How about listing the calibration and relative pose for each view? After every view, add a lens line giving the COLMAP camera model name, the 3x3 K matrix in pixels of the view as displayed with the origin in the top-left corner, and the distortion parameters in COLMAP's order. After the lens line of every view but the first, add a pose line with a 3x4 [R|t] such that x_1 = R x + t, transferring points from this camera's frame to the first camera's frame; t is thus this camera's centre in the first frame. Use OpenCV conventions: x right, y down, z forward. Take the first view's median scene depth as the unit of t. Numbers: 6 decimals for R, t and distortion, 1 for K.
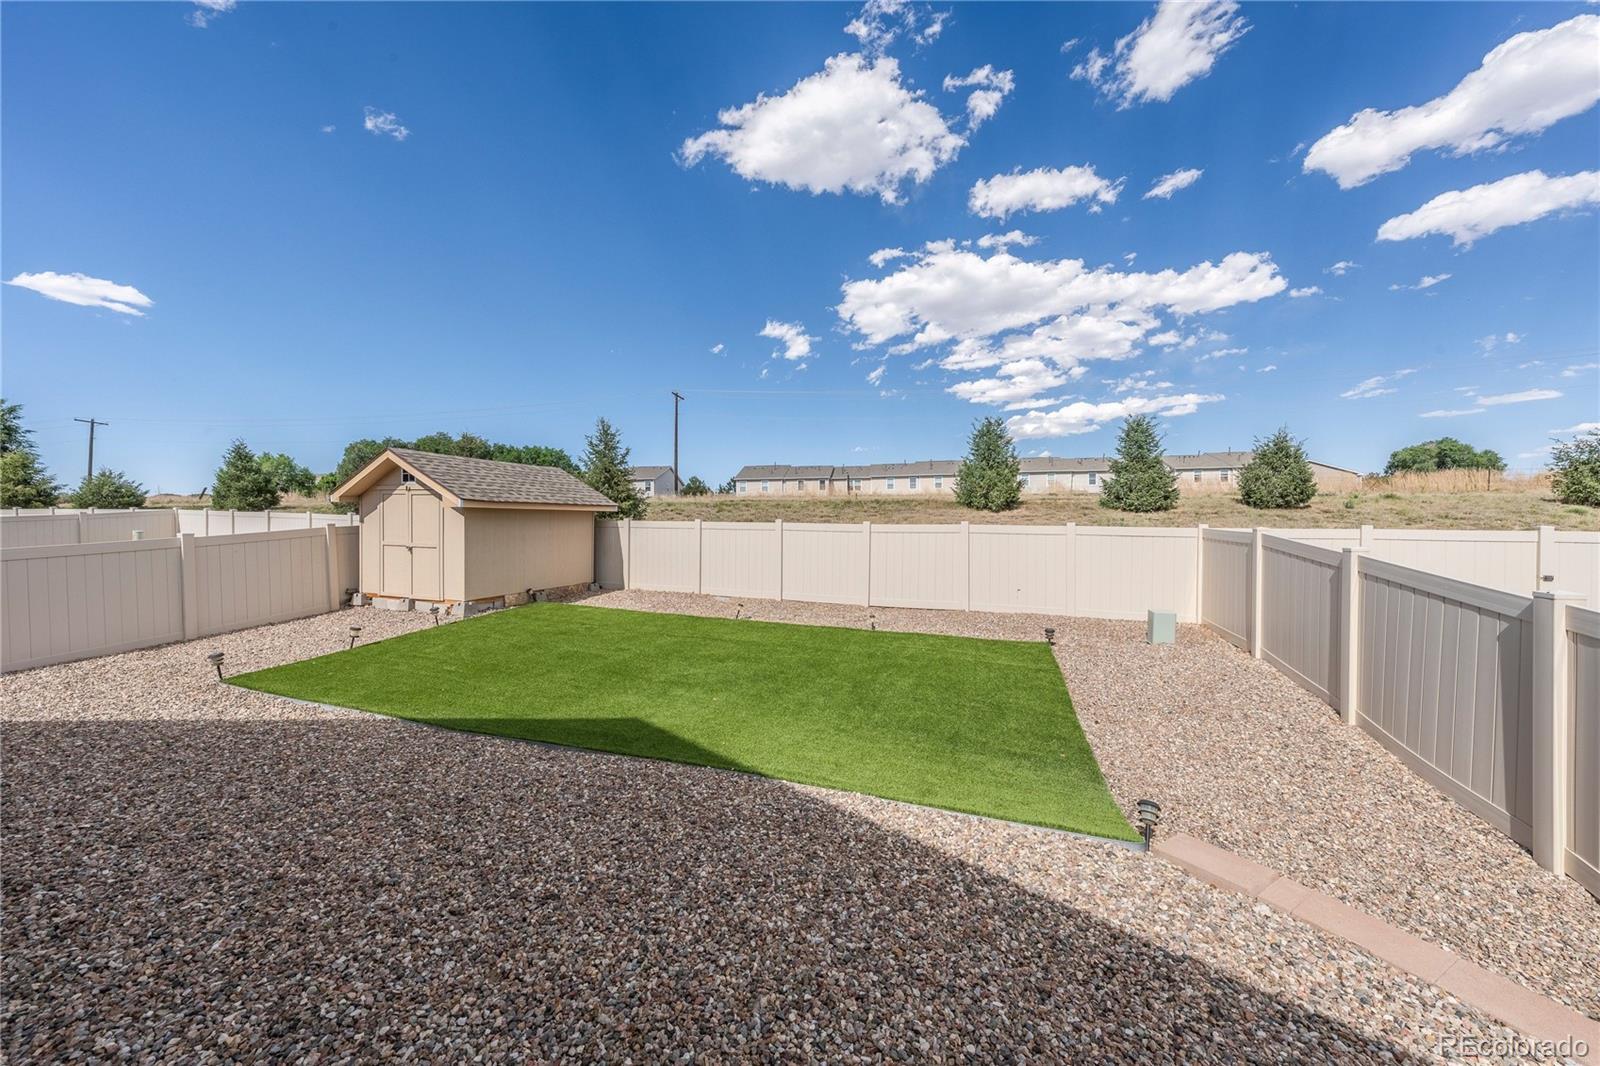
lens RADIAL K [[555.9, 0, 798.5], [0, 555.9, 534.7], [0, 0, 1]] dist [0.002848, -0.000070]
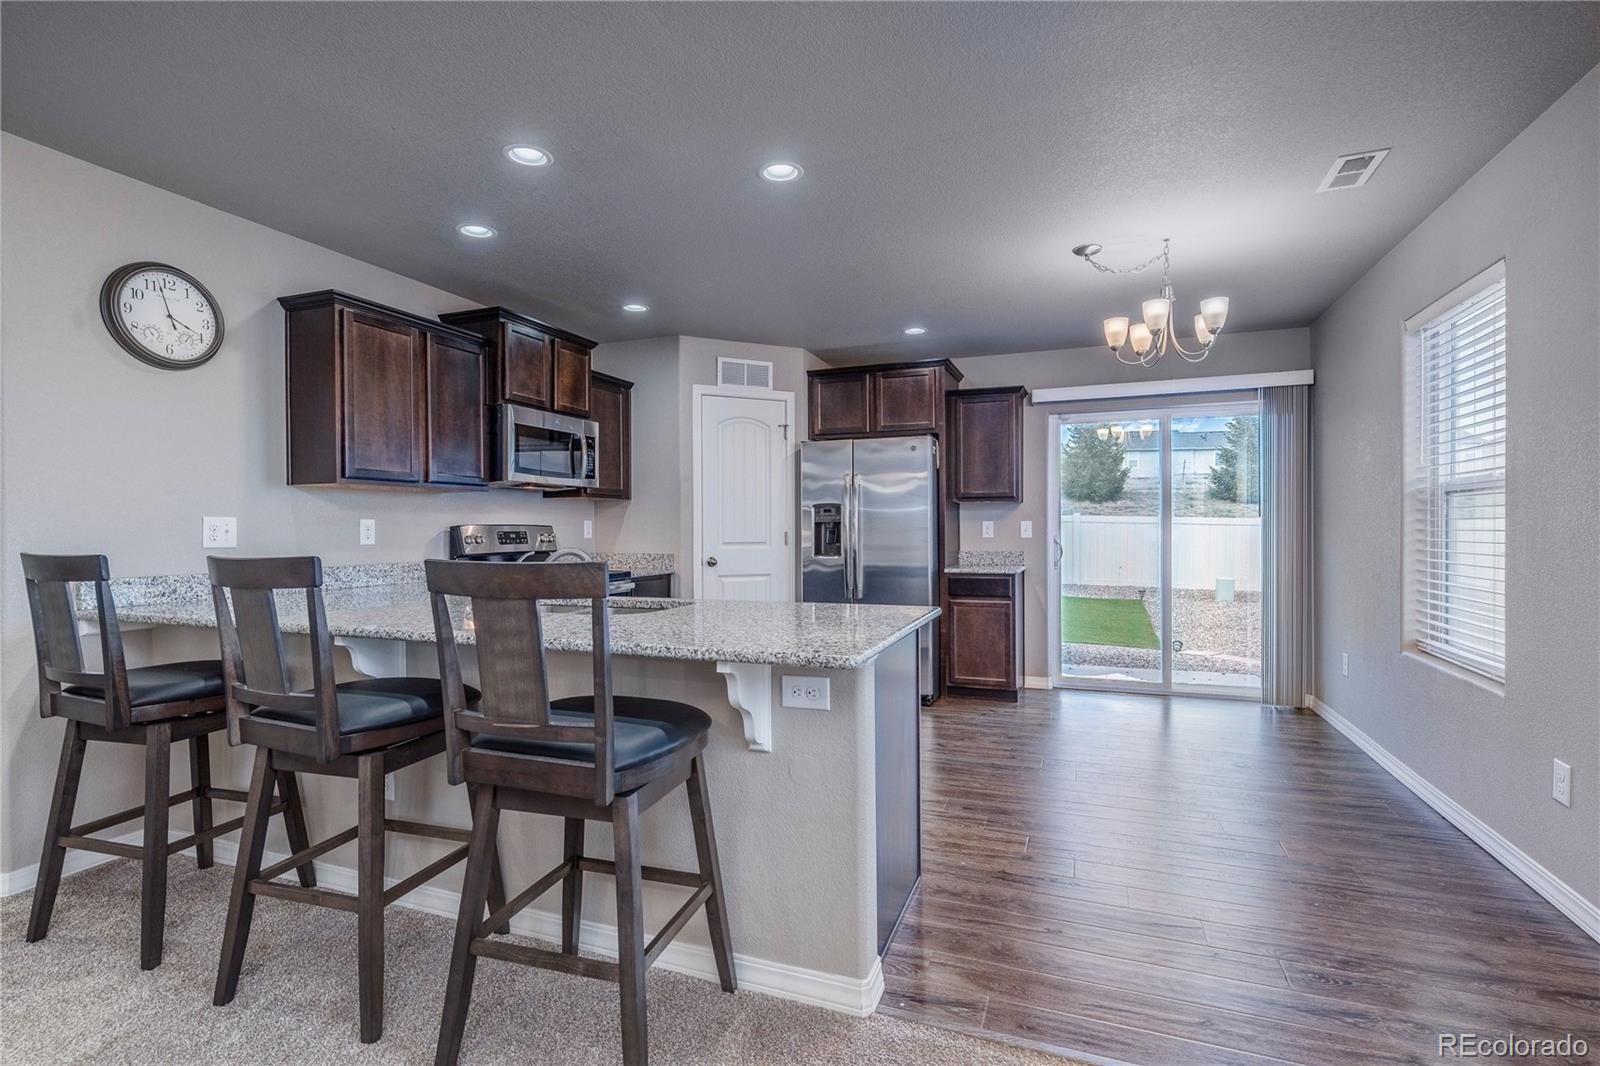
lens RADIAL K [[770.7, 0, 800.3], [0, 770.7, 529.3], [0, 0, 1]] dist [0.018283, 0.000670]
pose [[0.999779, 0.002527, -0.020883, -0.132553], [-0.002538, 0.999997, -0.000484, 0.006983], [0.020882, 0.000536, 0.999782, -0.347163]]
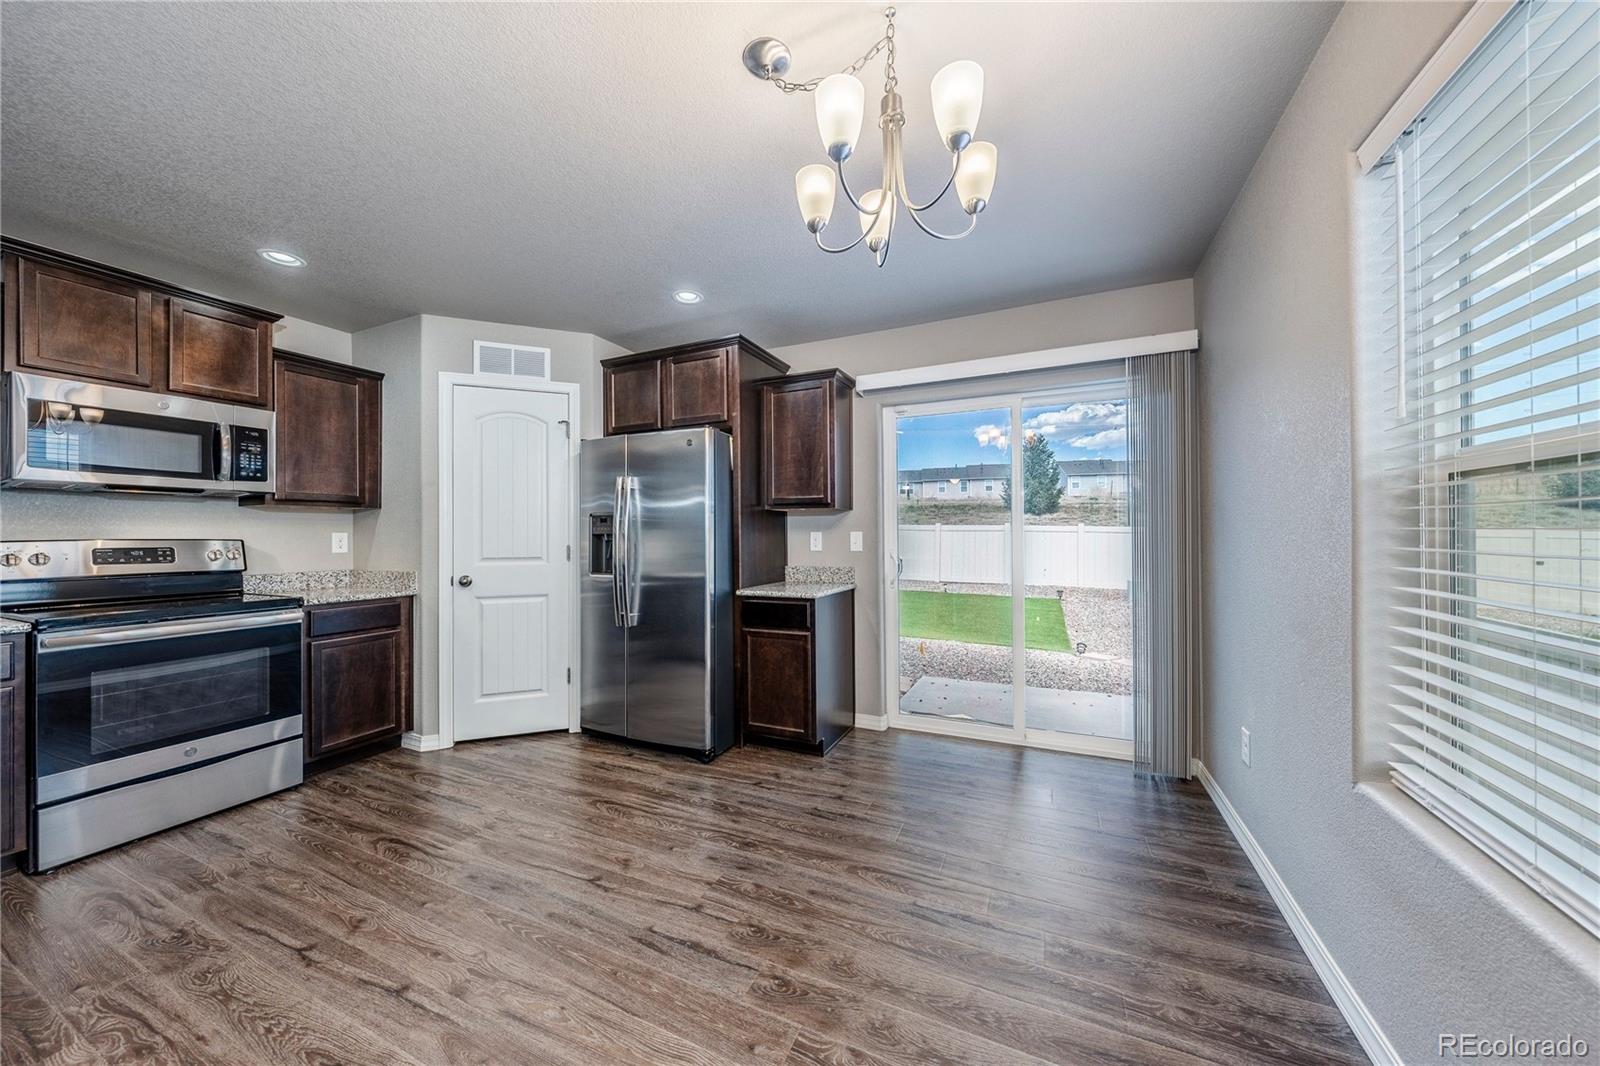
lens RADIAL K [[555.9, 0, 795.9], [0, 555.9, 532.2], [0, 0, 1]] dist [0.002848, -0.000070]
pose [[0.996146, -0.000176, -0.087711, -0.059361], [-0.000464, 0.999973, -0.007276, 0.005043], [0.087710, 0.007289, 0.996119, -0.237963]]
